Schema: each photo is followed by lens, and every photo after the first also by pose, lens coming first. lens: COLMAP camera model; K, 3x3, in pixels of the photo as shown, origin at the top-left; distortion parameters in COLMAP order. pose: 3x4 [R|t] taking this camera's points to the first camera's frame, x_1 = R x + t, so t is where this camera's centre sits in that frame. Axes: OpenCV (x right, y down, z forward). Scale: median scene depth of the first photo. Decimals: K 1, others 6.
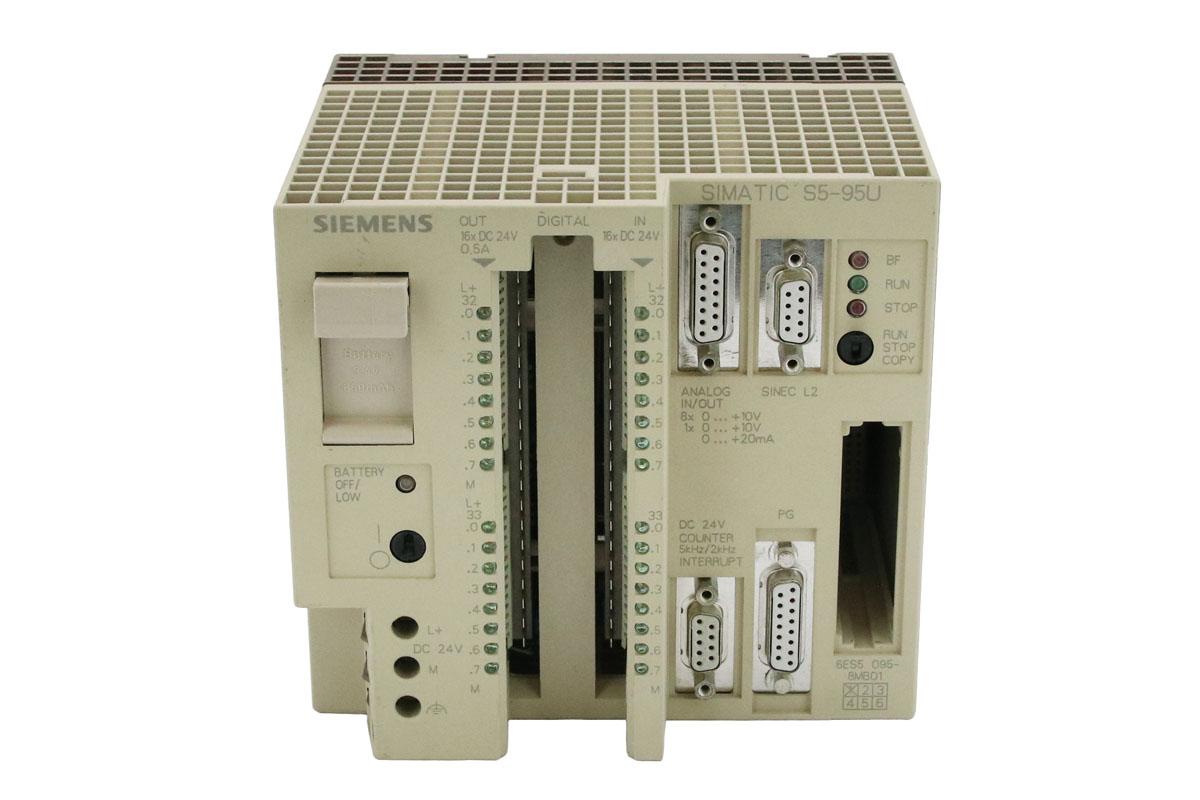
lens RADIAL K [[2552.3, 0, 631.7], [0, 2552.3, 345.5], [0, 0, 1]] dist [-0.069817, 0.000000]
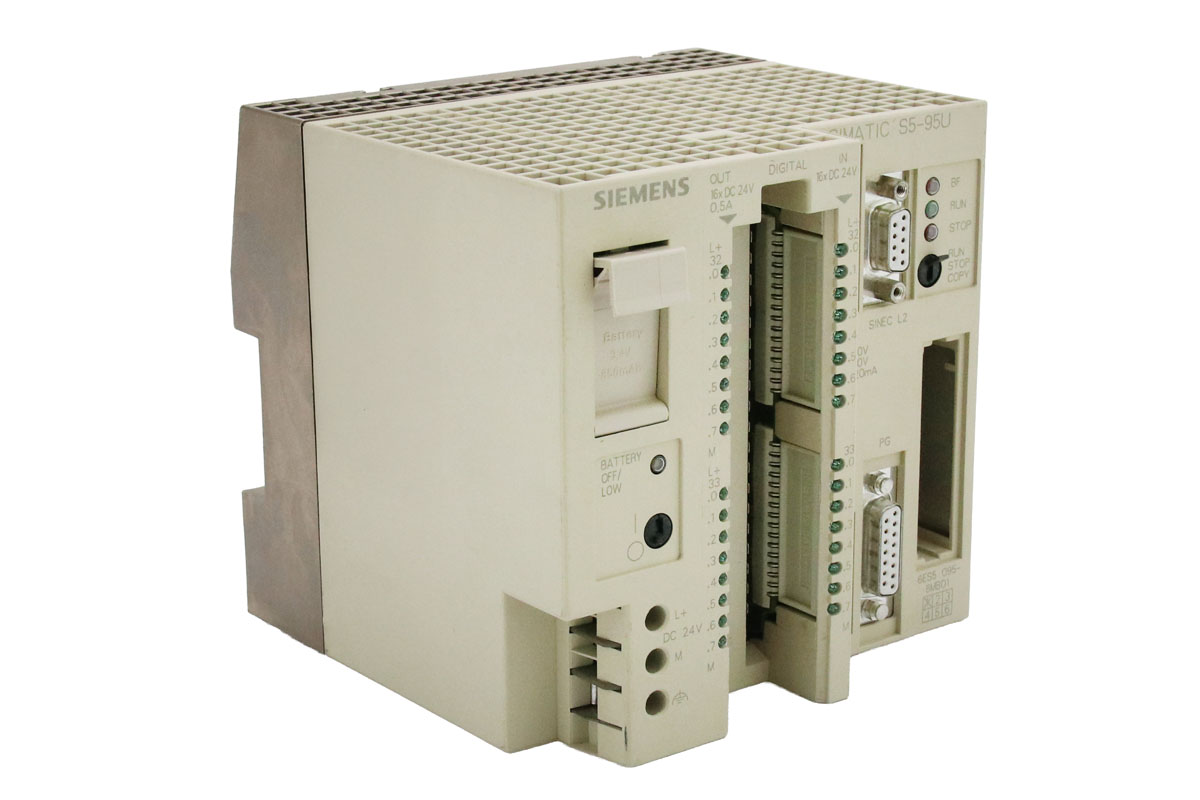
lens RADIAL K [[2552.3, 0, 595.7], [0, 2552.3, 400.4], [0, 0, 1]] dist [-0.069817, 0.000000]
pose [[0.797350, -0.175029, 0.577579, -0.664414], [0.220022, 0.975461, -0.008139, 0.032577], [-0.561981, 0.133570, 0.816294, 0.206788]]
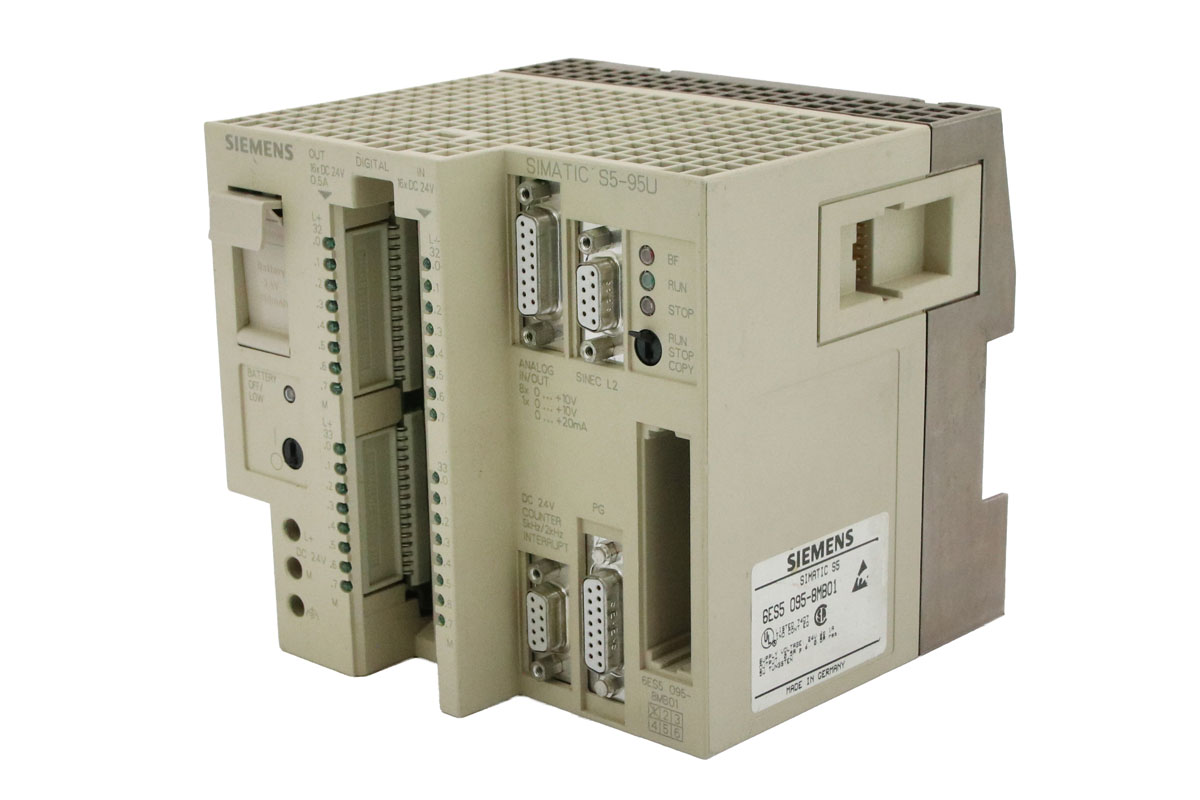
lens RADIAL K [[2552.3, 0, 583.3], [0, 2552.3, 434.3], [0, 0, 1]] dist [-0.069817, 0.000000]
pose [[0.726530, 0.185823, -0.661532, 0.730998], [-0.221743, 0.974636, 0.030243, 0.009428], [0.650373, 0.124717, 0.749307, 0.255071]]
